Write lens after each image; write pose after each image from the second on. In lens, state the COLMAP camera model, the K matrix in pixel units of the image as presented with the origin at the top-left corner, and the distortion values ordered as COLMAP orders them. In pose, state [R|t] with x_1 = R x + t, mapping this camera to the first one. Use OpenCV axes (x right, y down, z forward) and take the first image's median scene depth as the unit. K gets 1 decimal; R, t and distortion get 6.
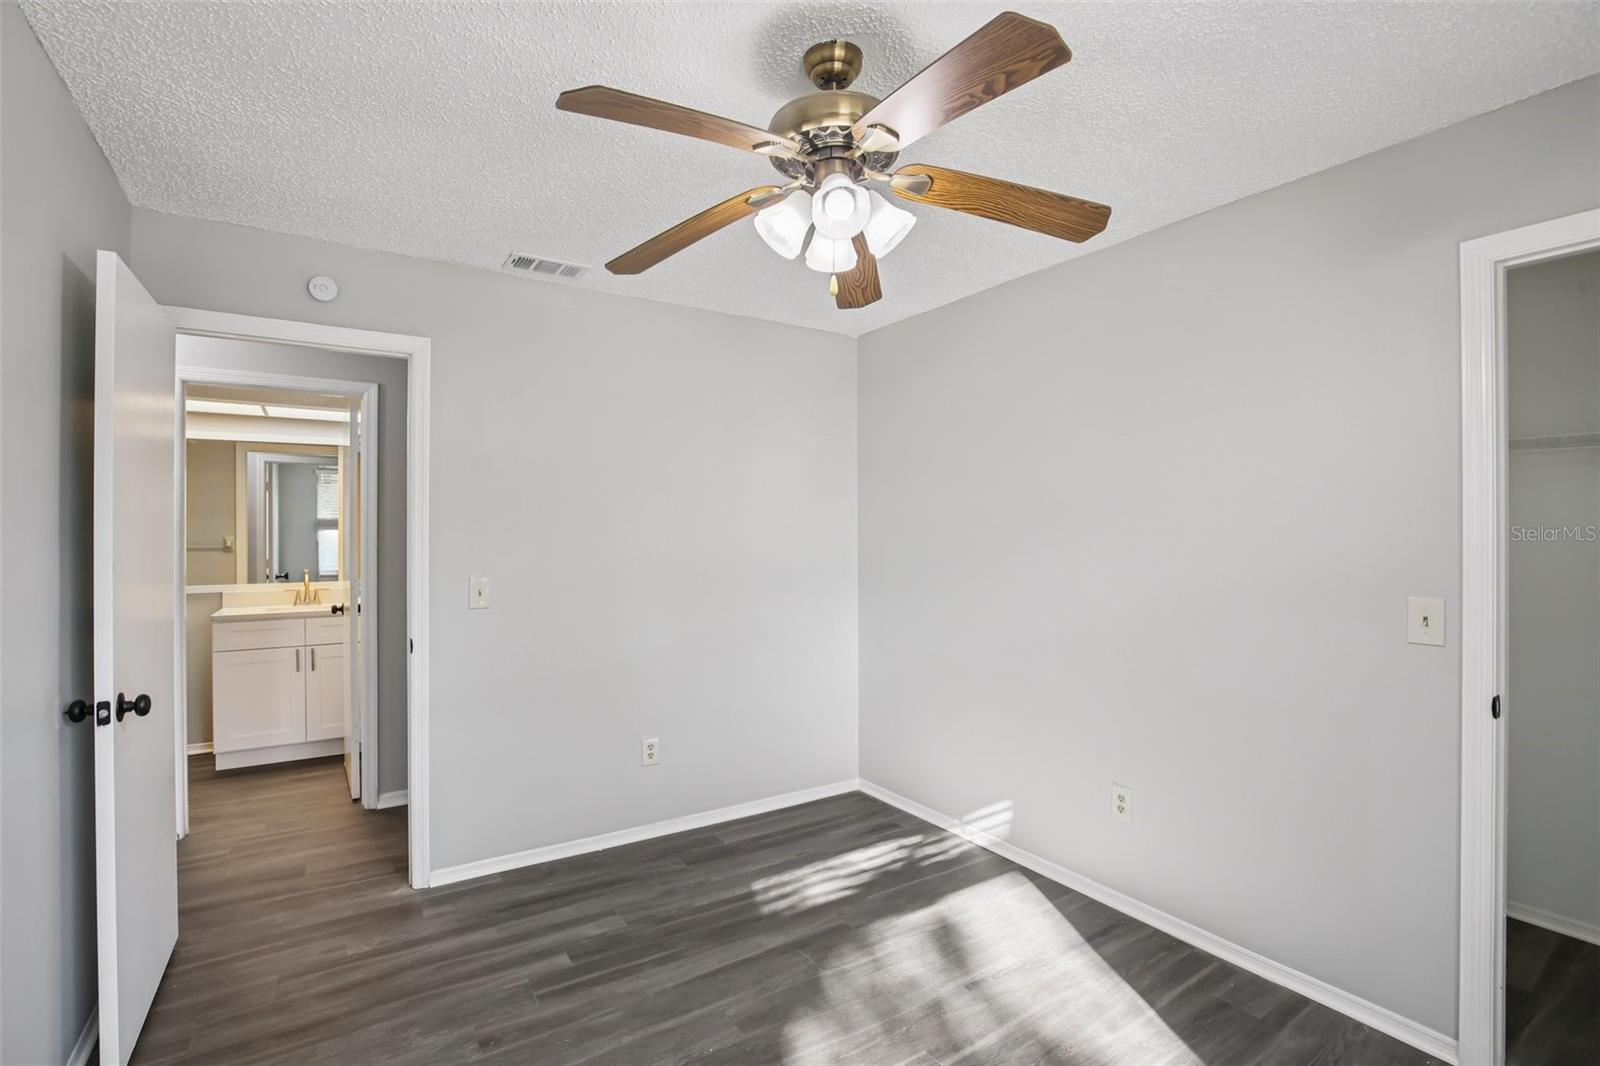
lens RADIAL K [[746.6, 0, 796.3], [0, 746.6, 516.6], [0, 0, 1]] dist [-0.019636, 0.000476]
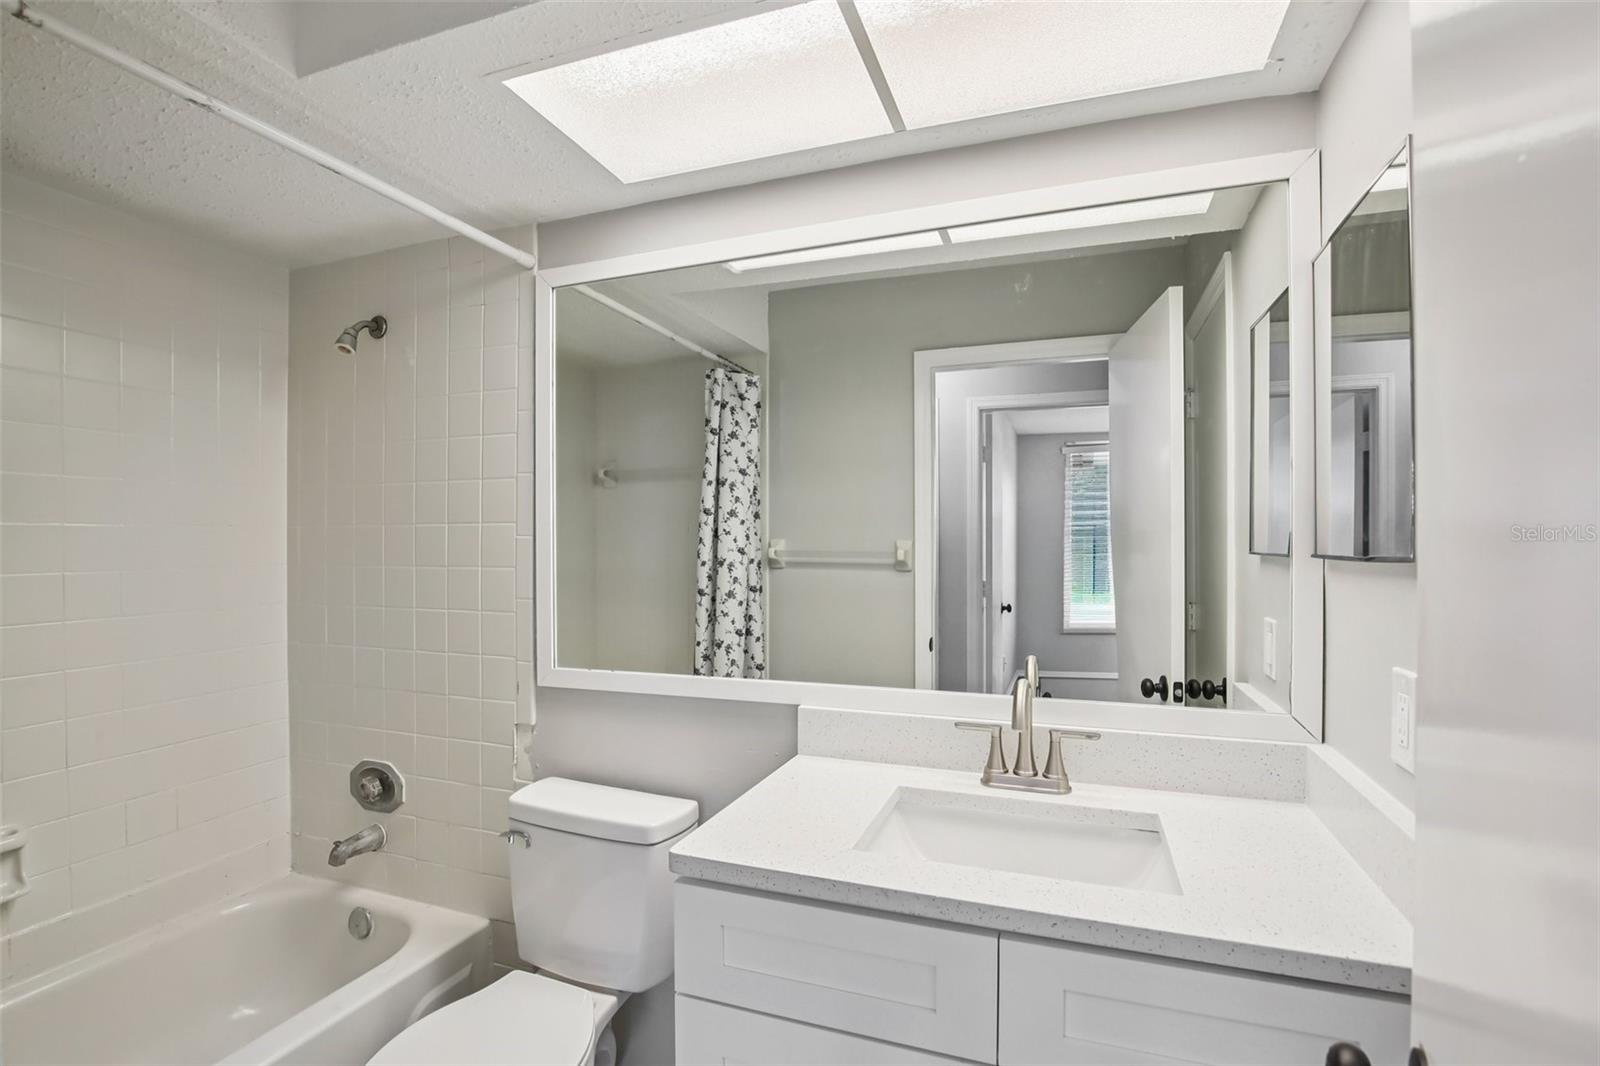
lens RADIAL K [[746.6, 0, 796.3], [0, 746.6, 516.6], [0, 0, 1]] dist [-0.019636, 0.000476]
pose [[0.600907, -0.028304, -0.798818, -0.410681], [0.016302, 0.999599, -0.023155, 0.021413], [0.799153, 0.000891, 0.601127, 0.642993]]
